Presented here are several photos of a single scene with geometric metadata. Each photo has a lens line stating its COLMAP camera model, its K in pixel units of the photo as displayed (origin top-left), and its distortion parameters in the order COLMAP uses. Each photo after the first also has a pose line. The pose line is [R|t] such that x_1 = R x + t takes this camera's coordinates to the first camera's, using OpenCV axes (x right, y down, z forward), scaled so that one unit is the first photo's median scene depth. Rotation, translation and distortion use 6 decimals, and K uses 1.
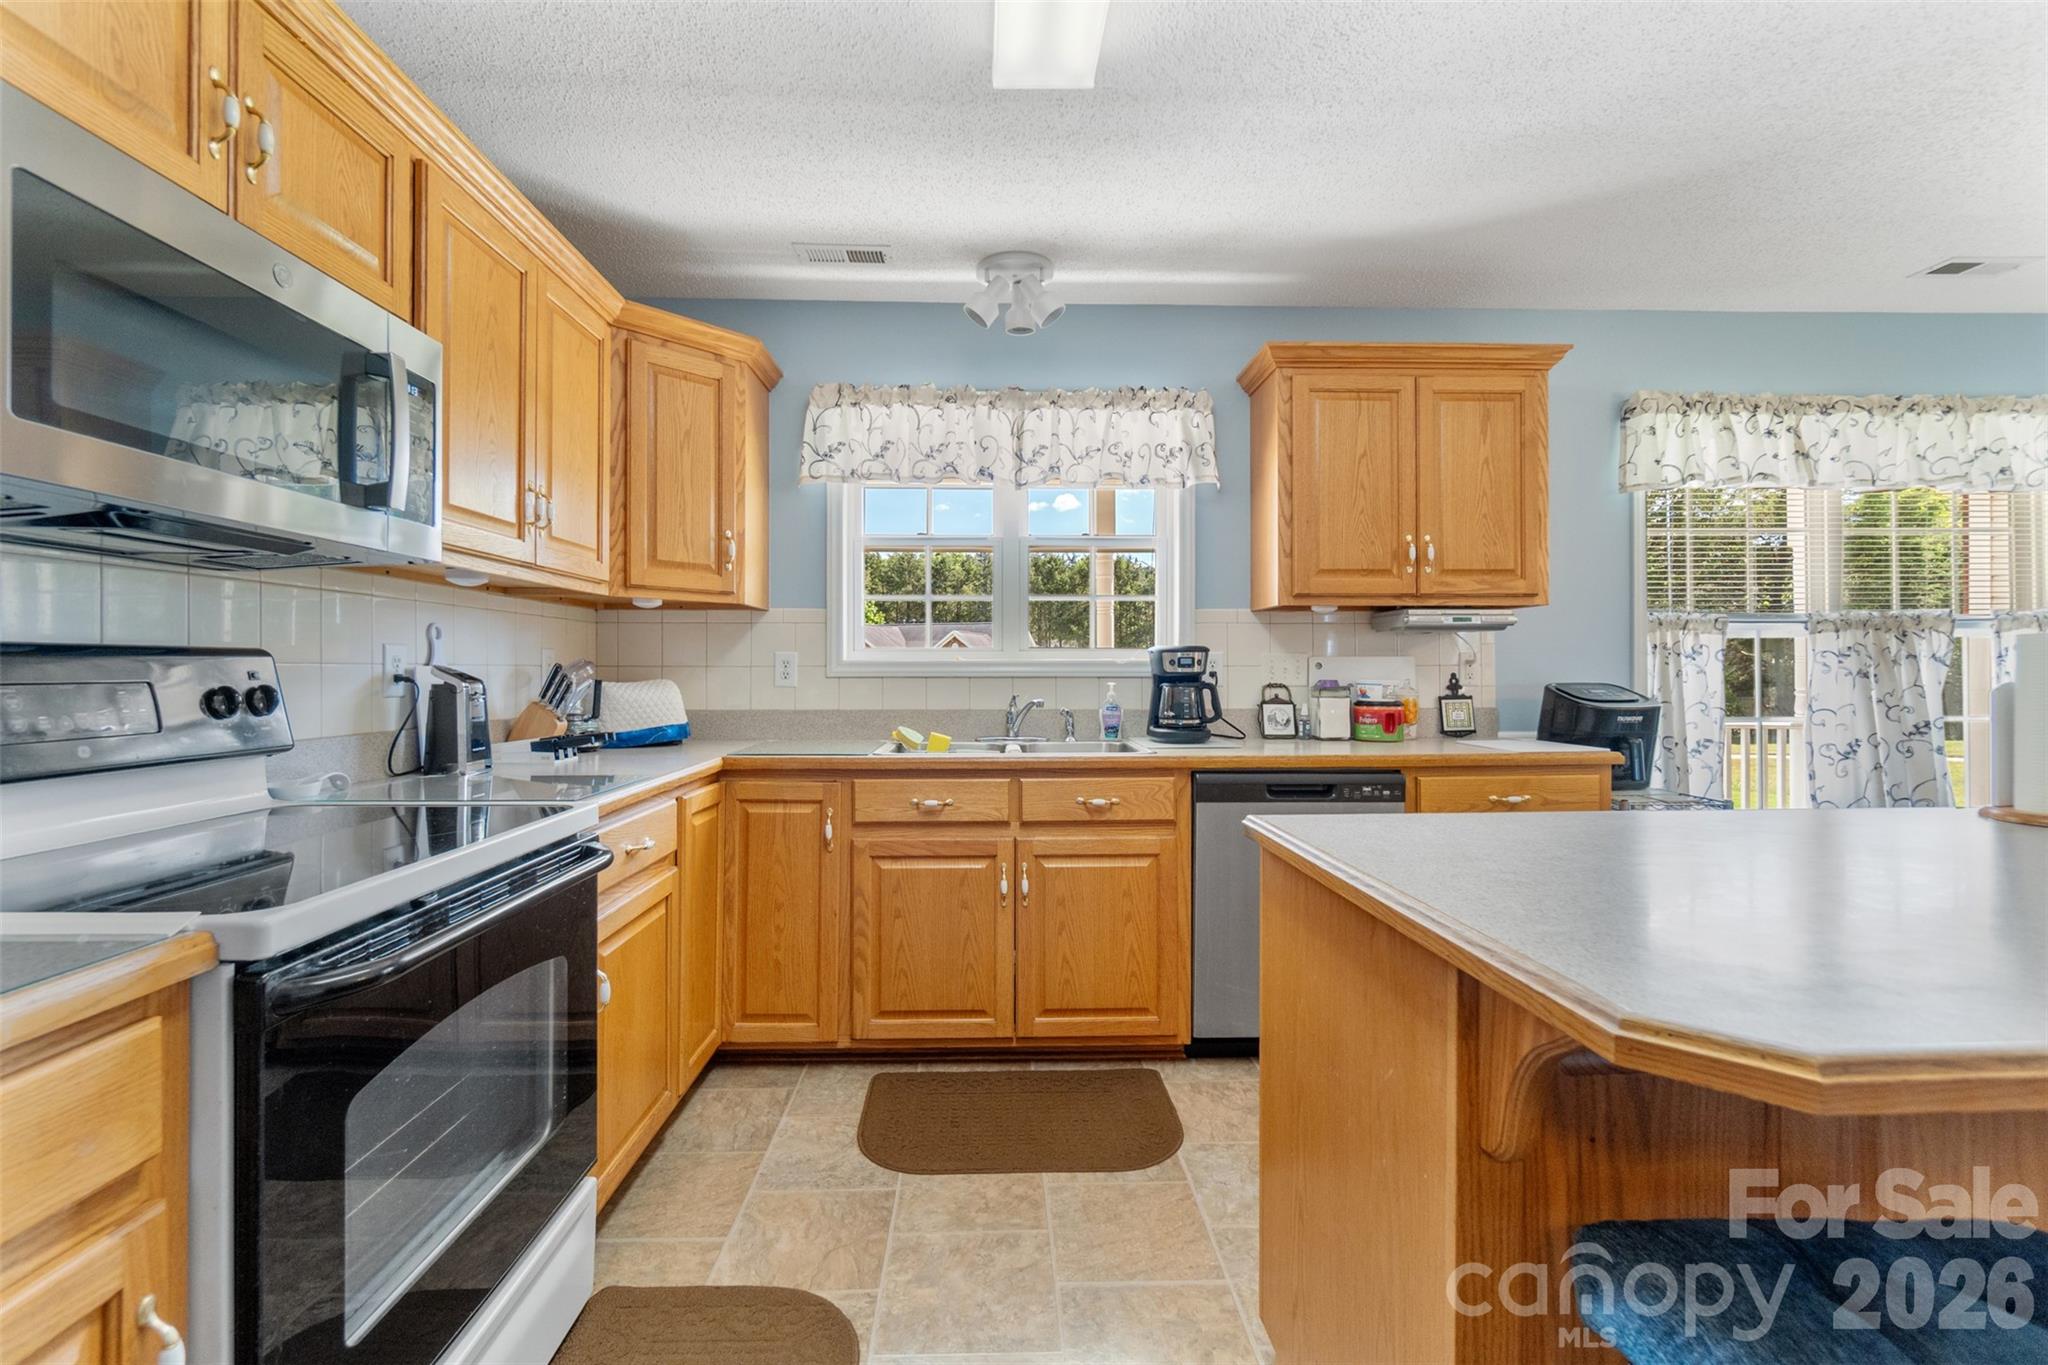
lens RADIAL K [[918.0, 0, 1016.5], [0, 918.0, 670.8], [0, 0, 1]] dist [-0.007905, -0.002830]
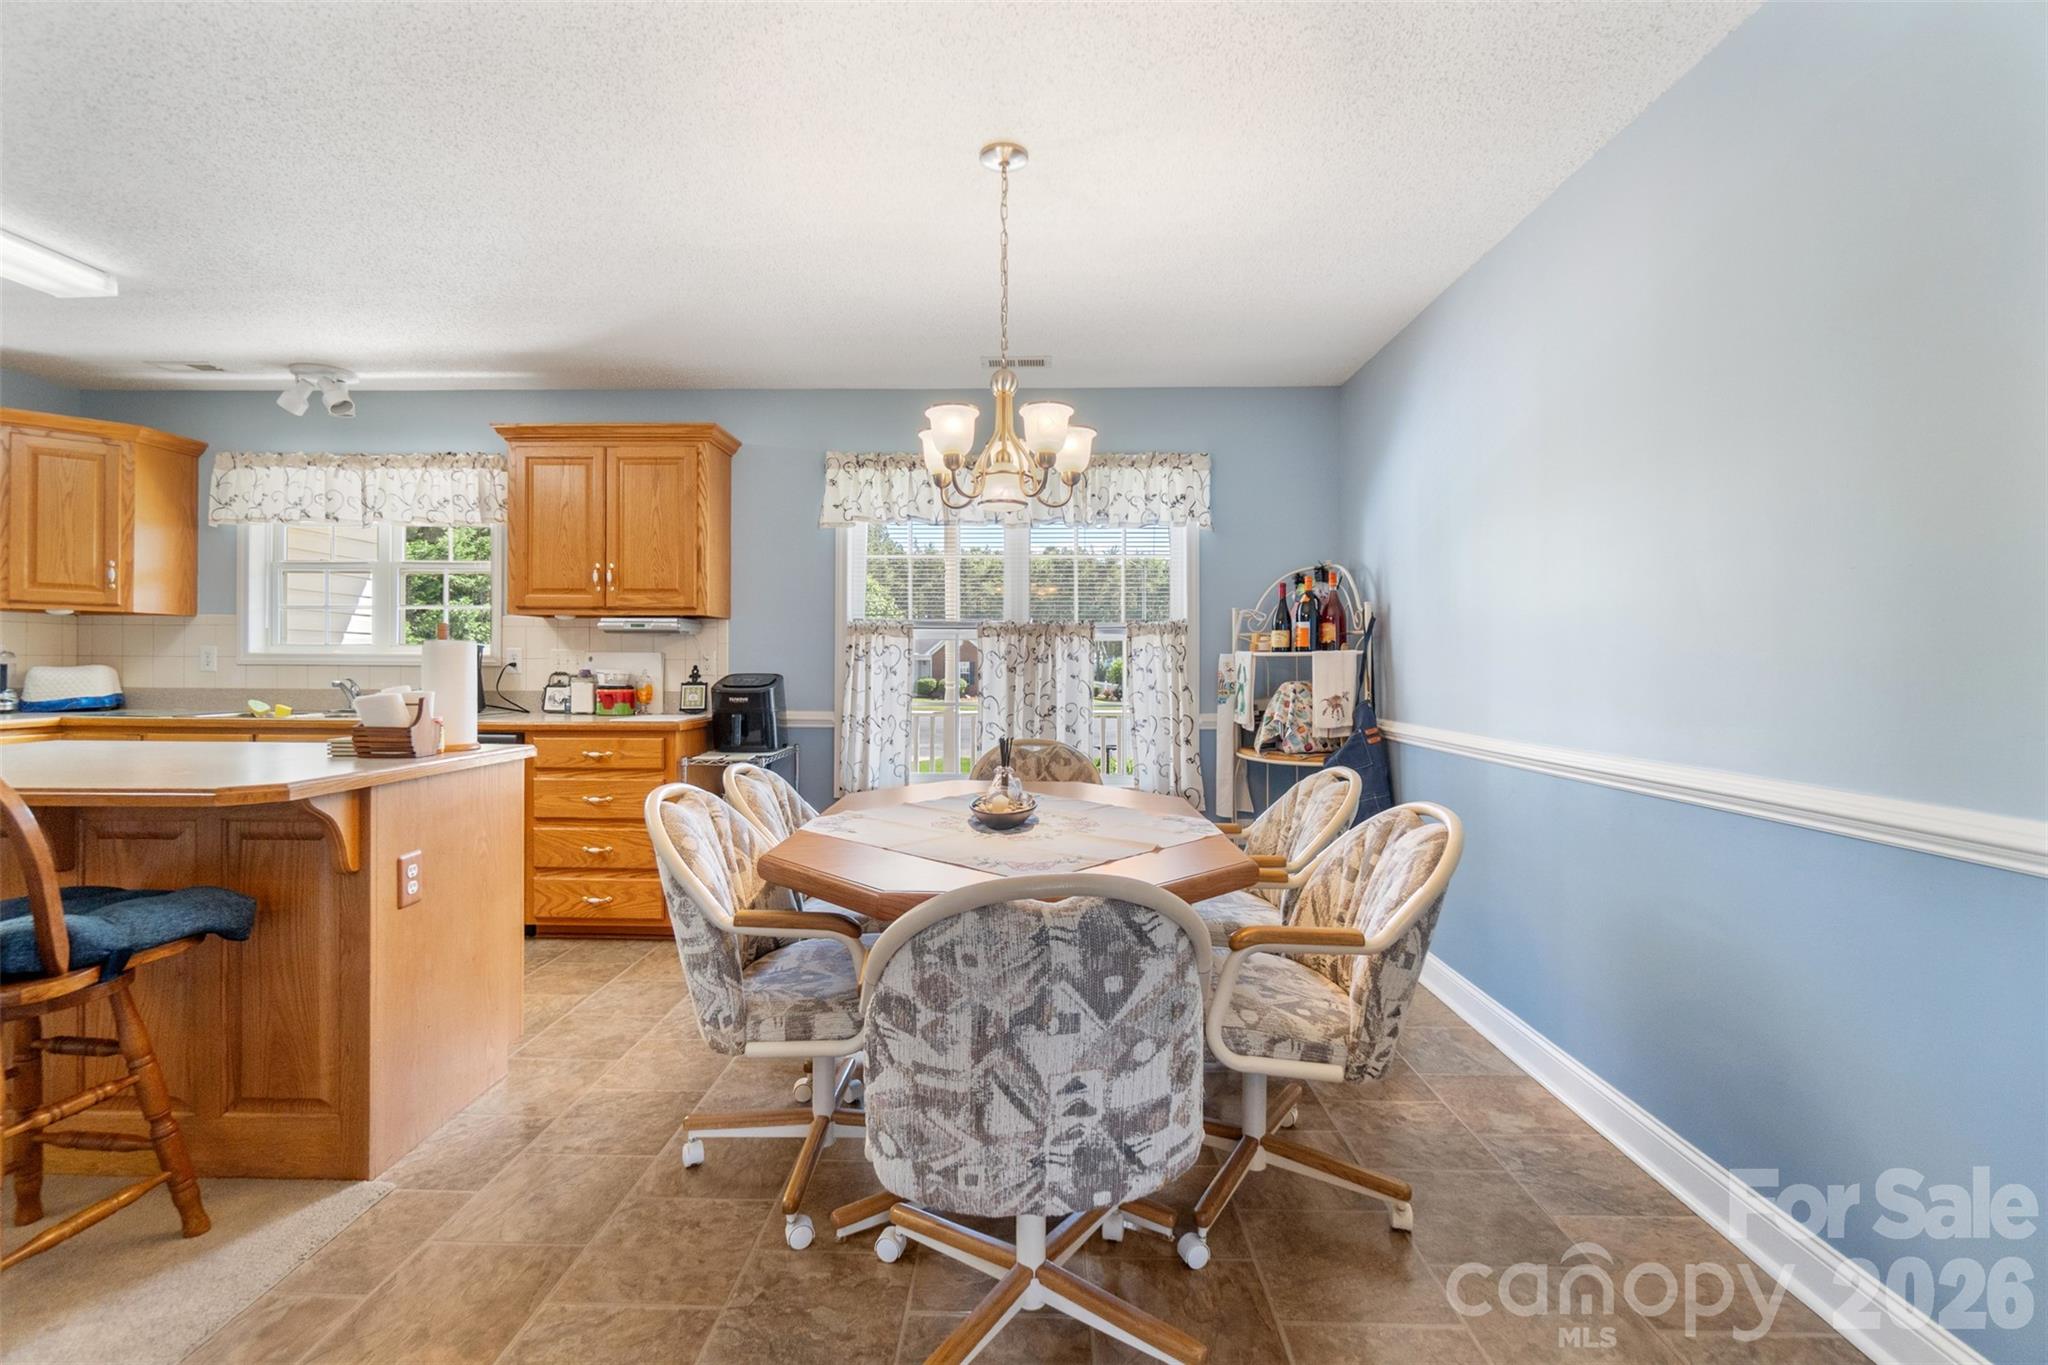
lens RADIAL K [[918.0, 0, 1029.0], [0, 918.0, 678.8], [0, 0, 1]] dist [-0.007905, -0.002830]
pose [[0.998938, 0.008818, -0.045229, 1.077223], [-0.008218, 0.999876, 0.013426, 0.000154], [0.045341, -0.013040, 0.998886, -0.322547]]
